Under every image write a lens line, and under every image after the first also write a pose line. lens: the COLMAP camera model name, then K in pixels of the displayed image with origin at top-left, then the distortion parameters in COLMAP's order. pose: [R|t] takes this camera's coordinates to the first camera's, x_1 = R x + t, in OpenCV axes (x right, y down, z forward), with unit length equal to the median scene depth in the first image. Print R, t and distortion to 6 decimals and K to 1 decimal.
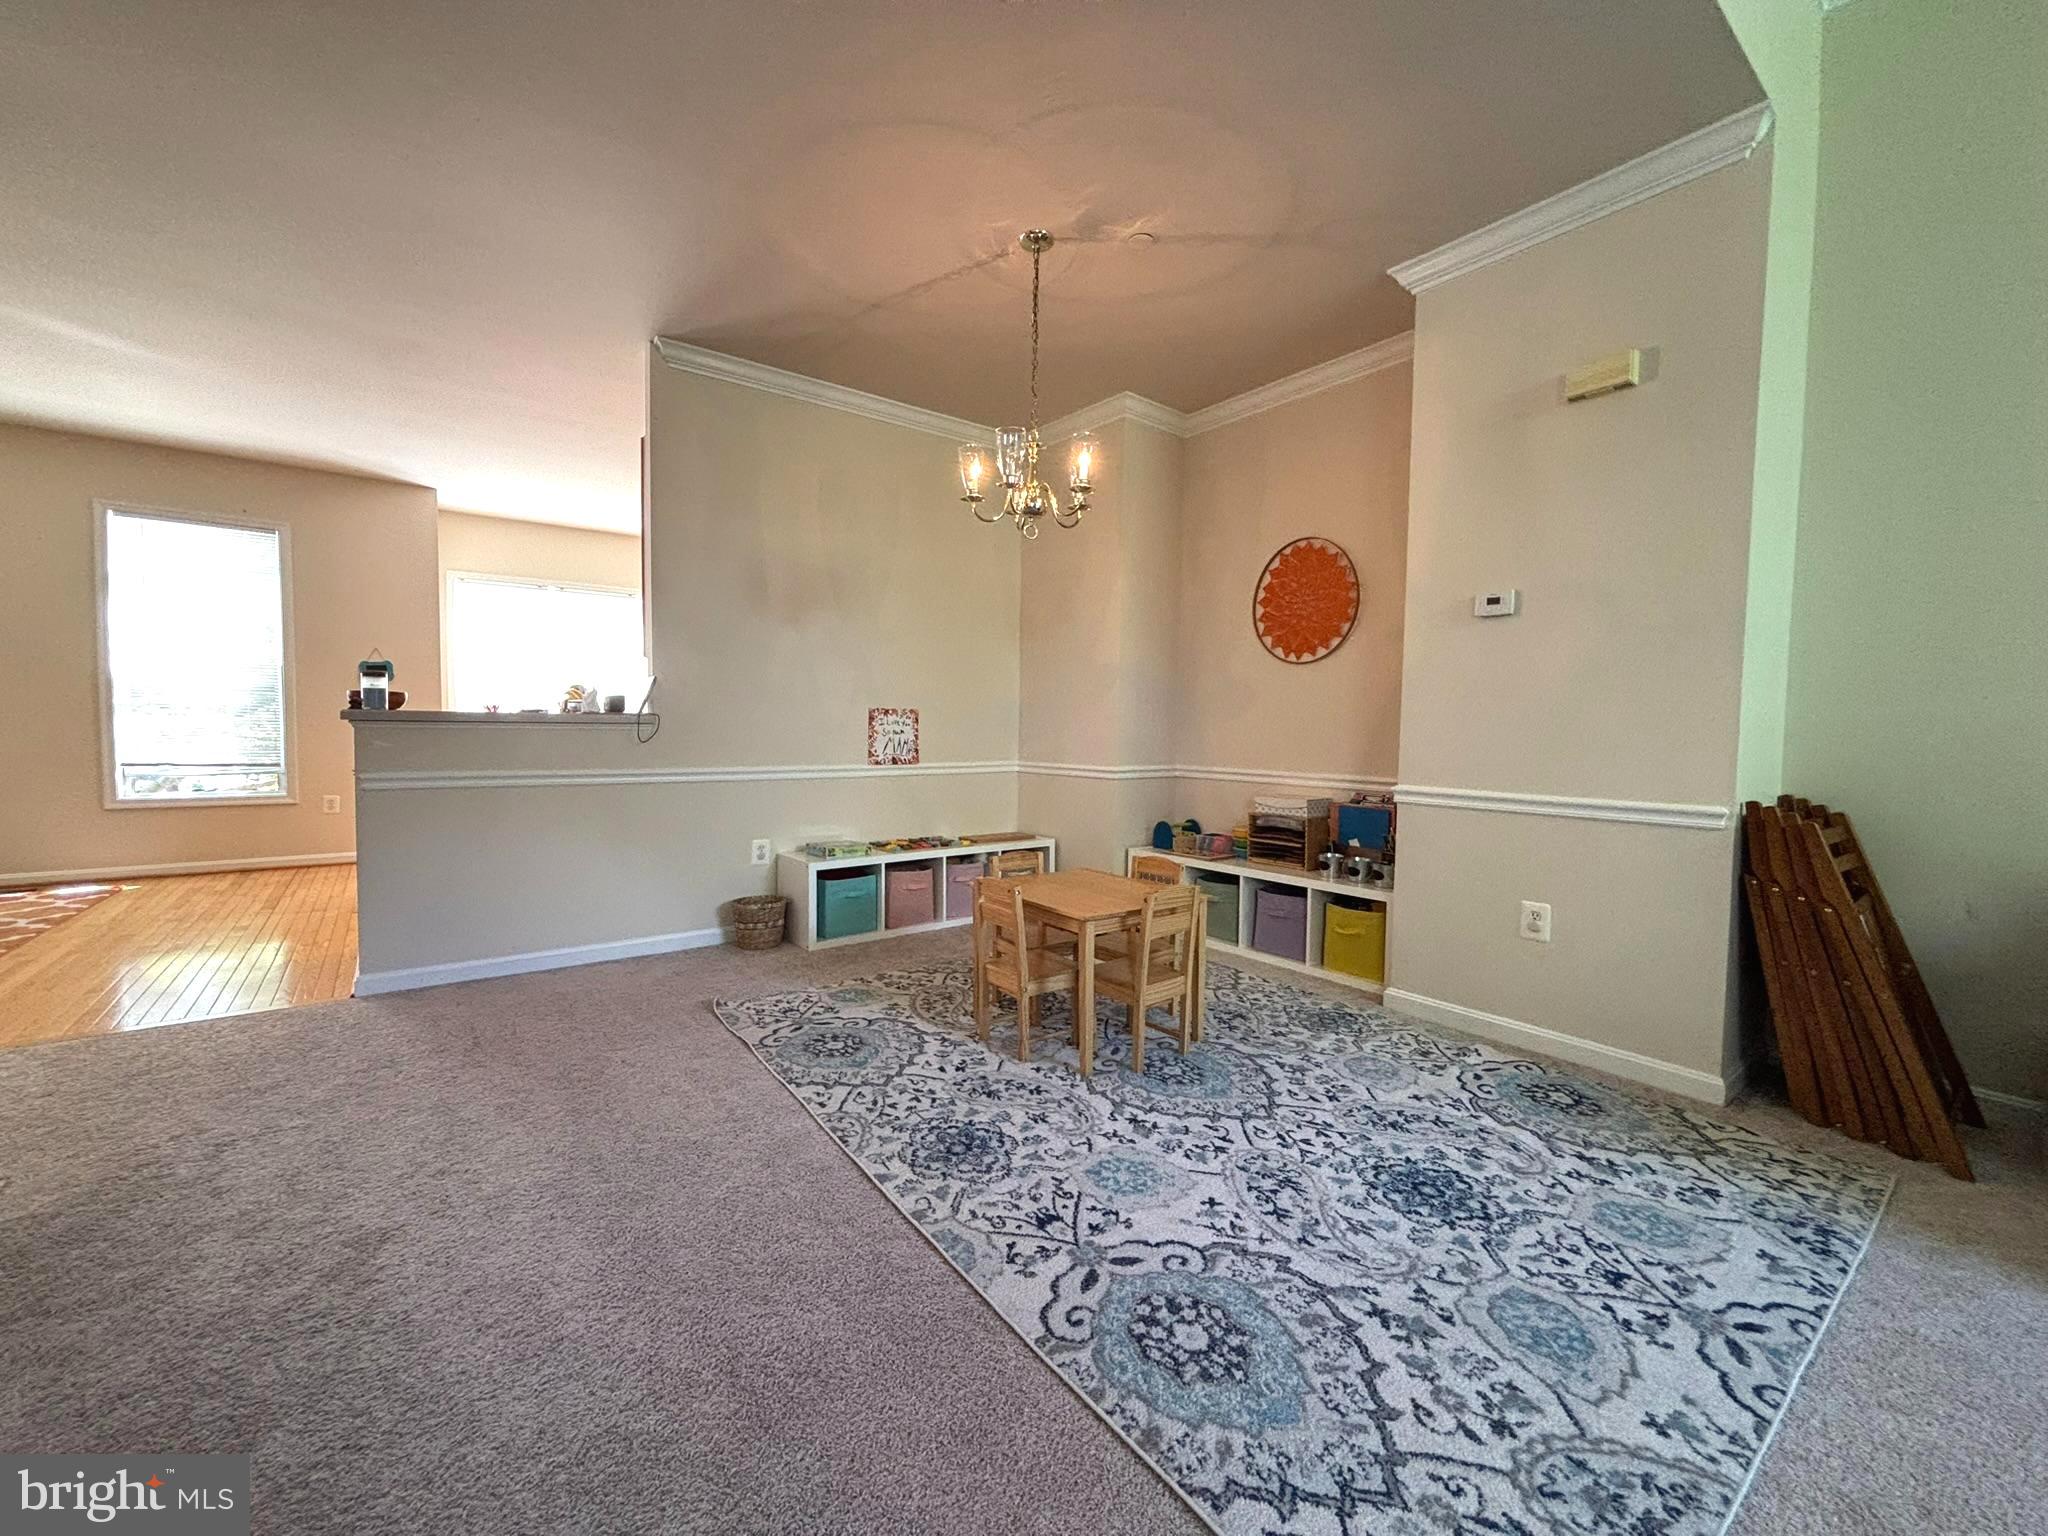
lens RADIAL K [[820.1, 0, 1020.5], [0, 820.1, 763.8], [0, 0, 1]] dist [0.004041, -0.001327]
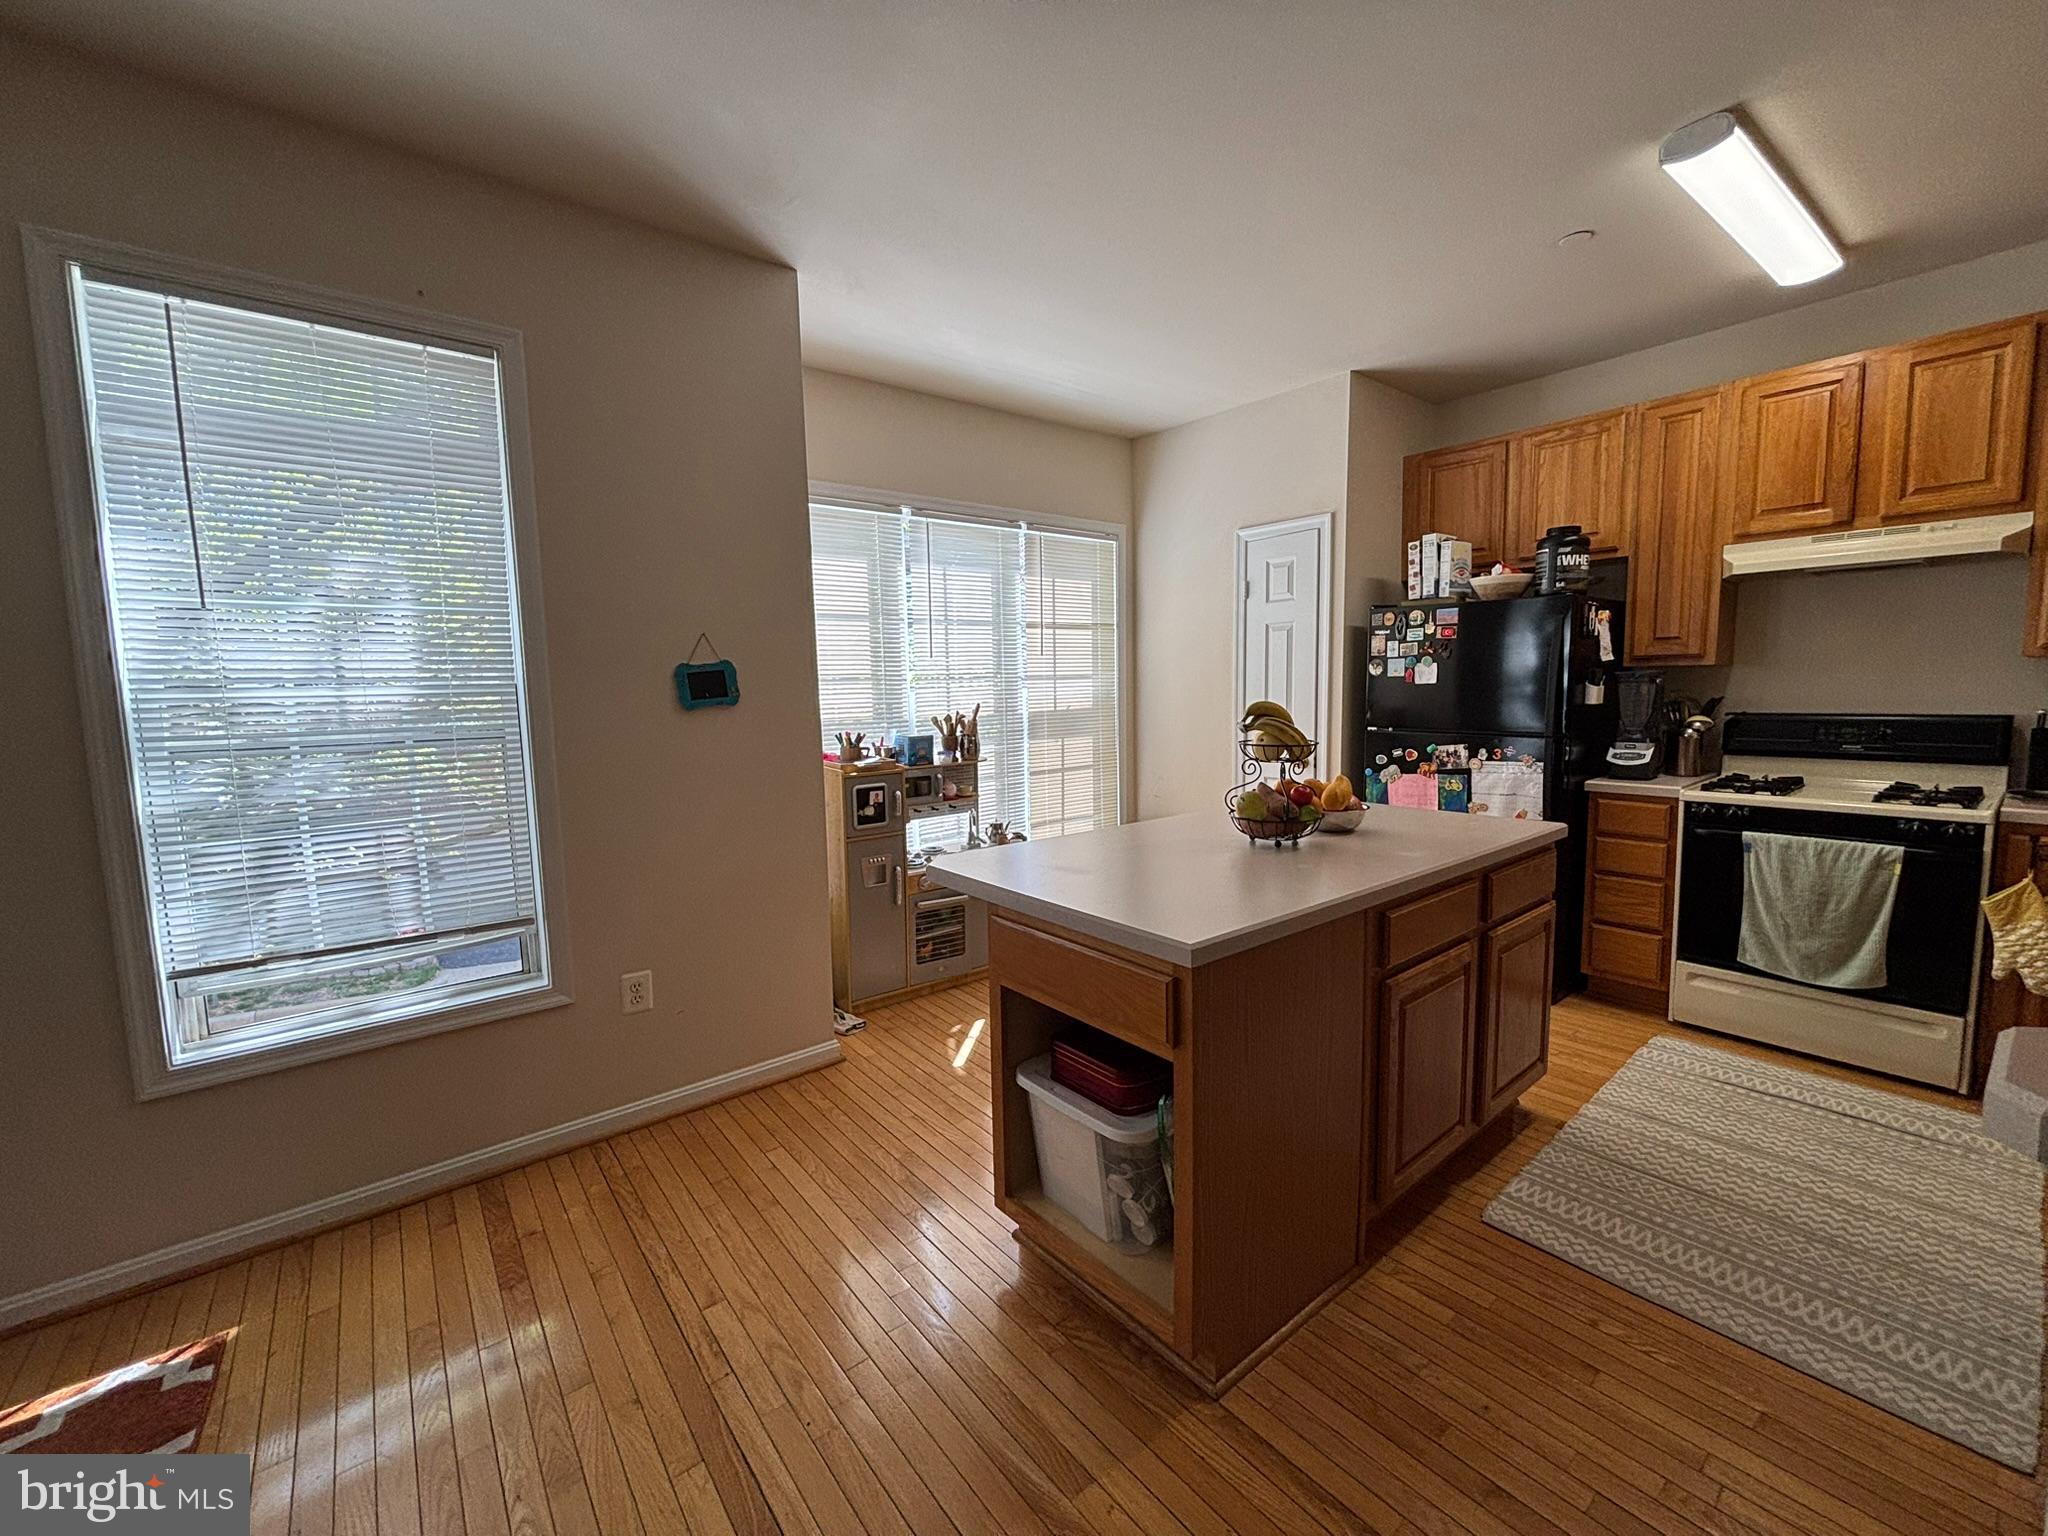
lens RADIAL K [[820.1, 0, 1025.4], [0, 820.1, 761.6], [0, 0, 1]] dist [0.004041, -0.001327]
pose [[0.998898, -0.040598, 0.023541, -1.947659], [0.039362, 0.997934, 0.050783, -0.270923], [-0.025554, -0.049800, 0.998432, 1.703686]]
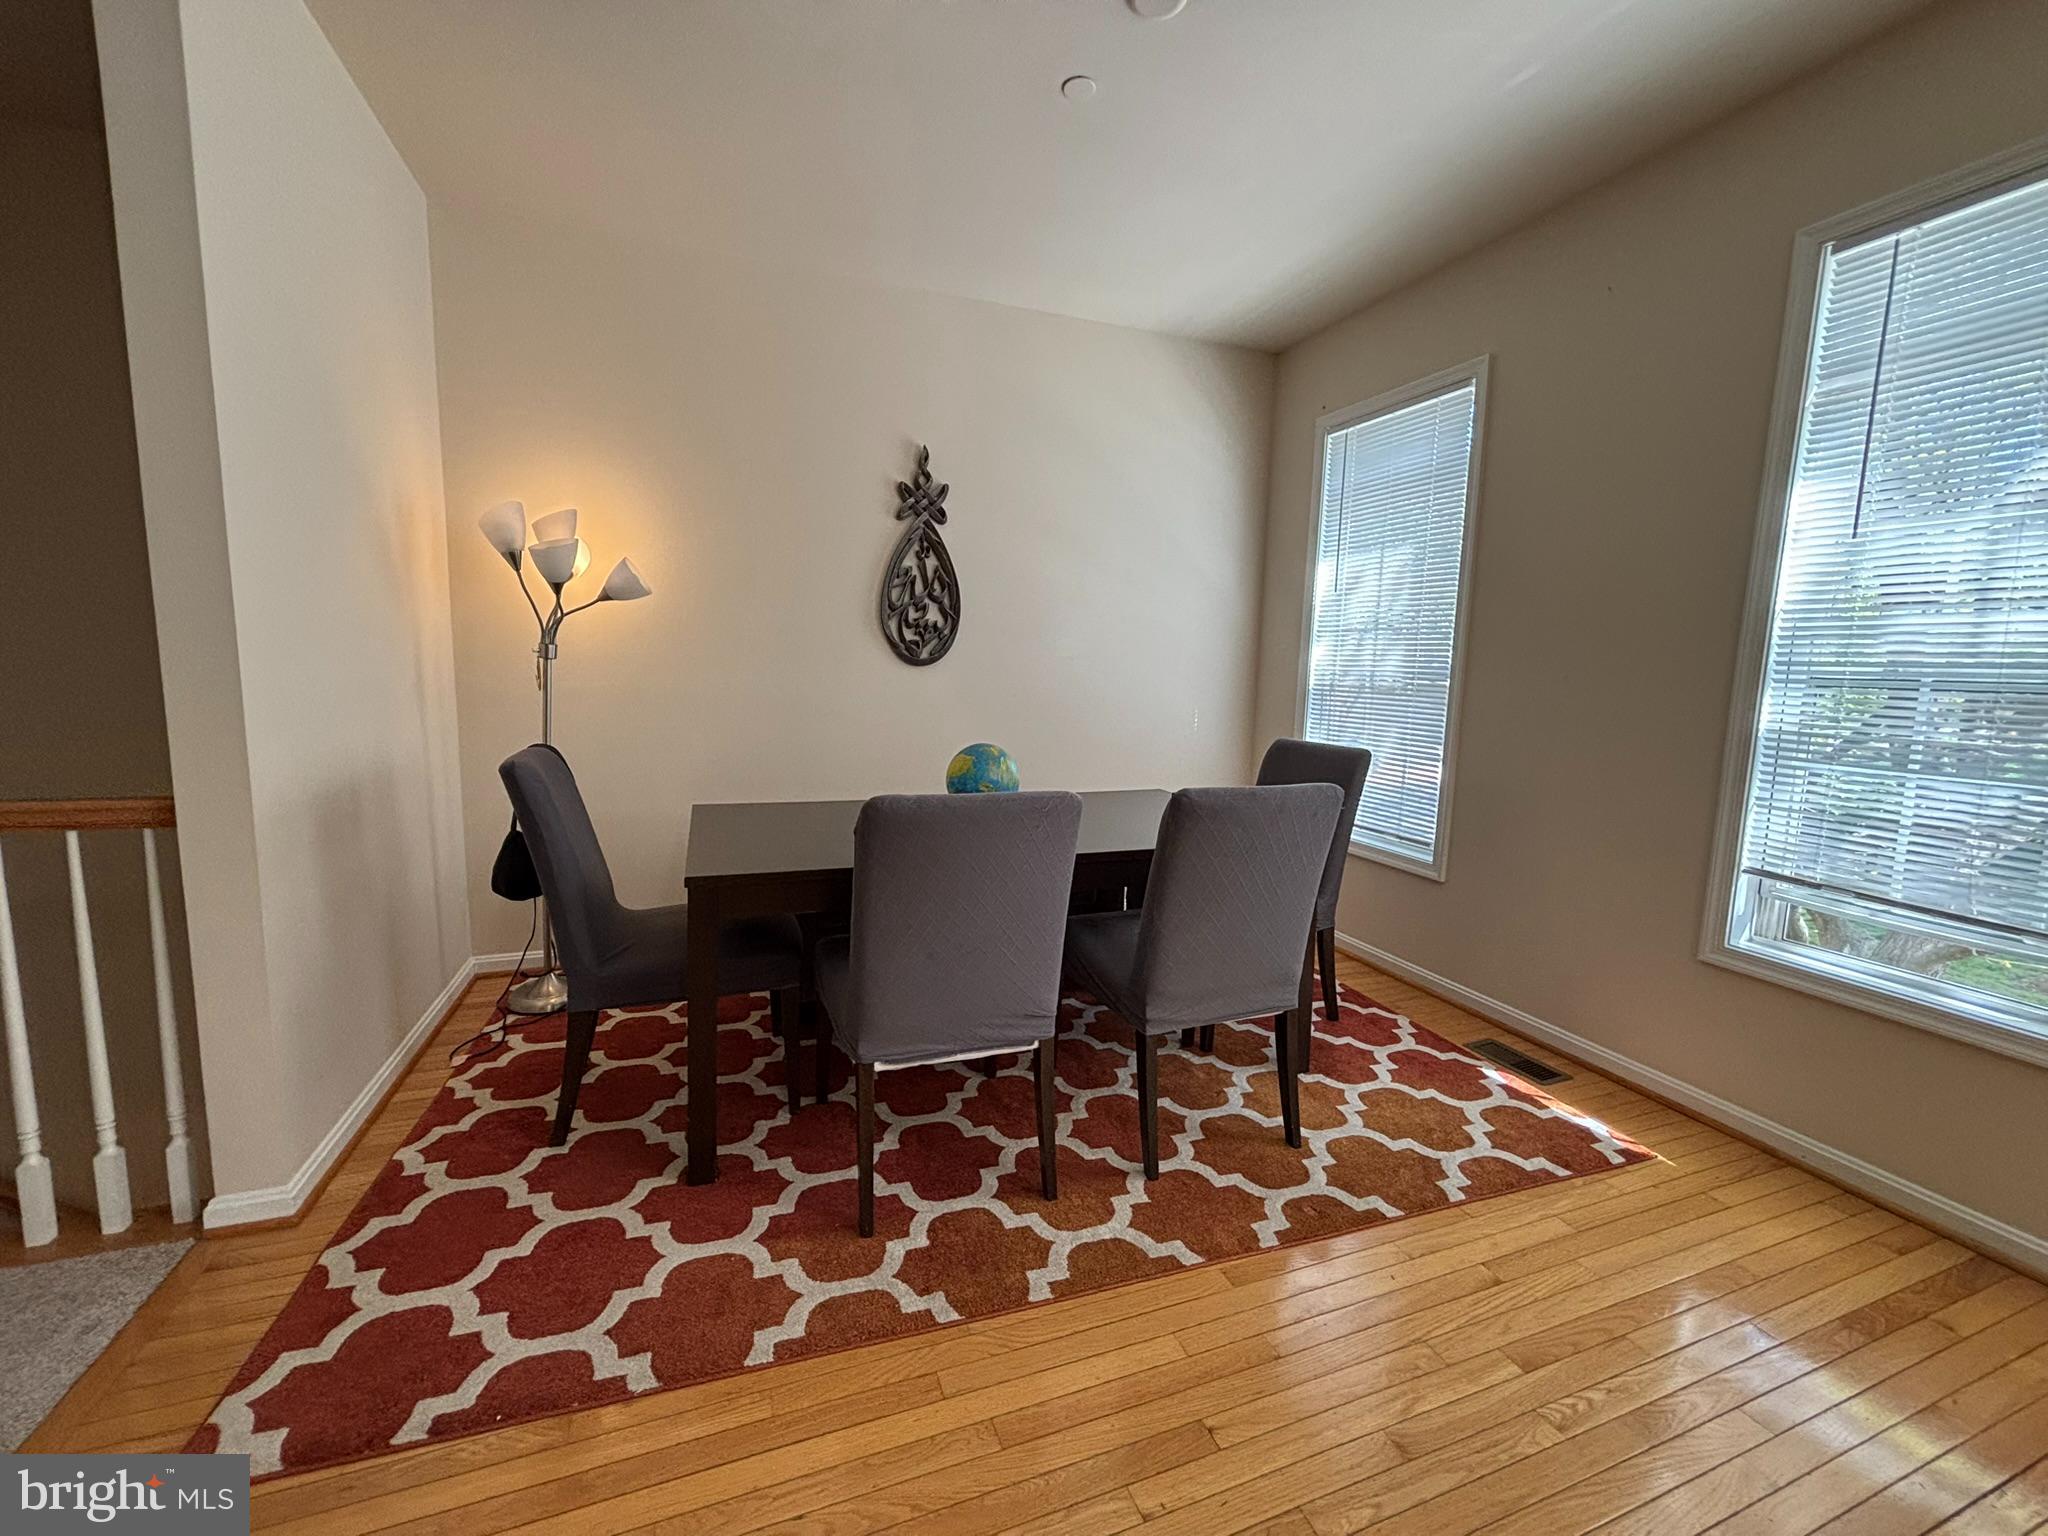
lens RADIAL K [[820.1, 0, 1021.2], [0, 820.1, 753.3], [0, 0, 1]] dist [0.004041, -0.001327]
pose [[-0.277269, 0.088100, -0.956745, -1.602558], [-0.071751, 0.991108, 0.112058, -0.216729], [0.958109, 0.099718, -0.268482, 2.040995]]
